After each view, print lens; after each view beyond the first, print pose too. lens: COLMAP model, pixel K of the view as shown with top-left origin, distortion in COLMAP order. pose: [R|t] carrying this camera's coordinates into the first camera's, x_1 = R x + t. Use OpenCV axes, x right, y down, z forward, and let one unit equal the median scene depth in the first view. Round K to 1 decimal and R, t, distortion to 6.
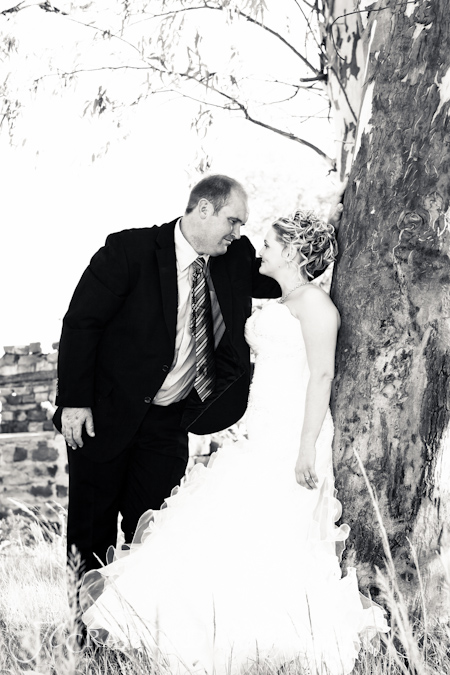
lens RADIAL K [[1156.7, 0, 225.0], [0, 1156.7, 337.5], [0, 0, 1]] dist [0.130170, -0.046293]
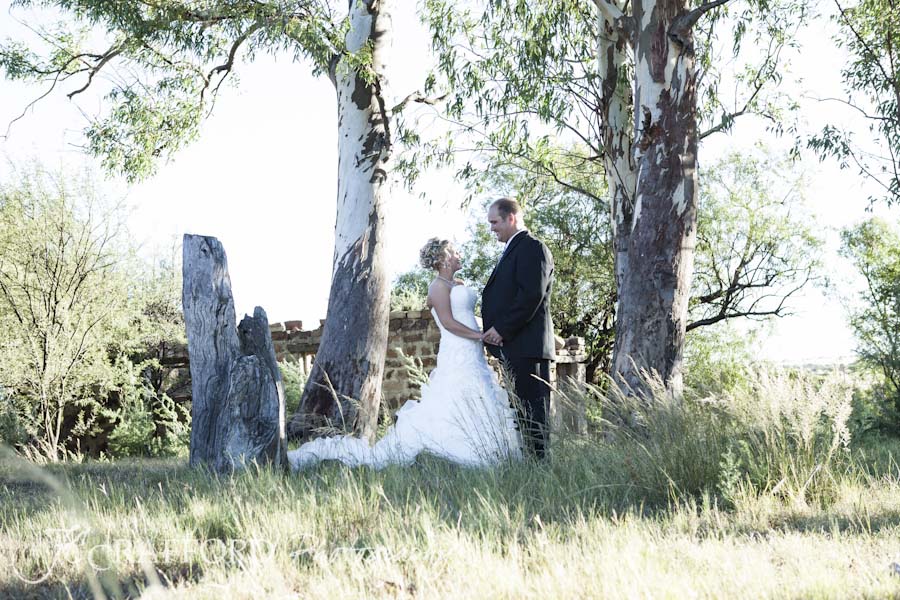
lens RADIAL K [[1253.7, 0, 450.0], [0, 1253.7, 300.0], [0, 0, 1]] dist [0.030513, 0.061890]
pose [[0.999964, -0.001209, 0.008362, -0.250179], [0.001283, 0.999960, -0.008908, -0.004703], [-0.008350, 0.008918, 0.999925, -1.331518]]
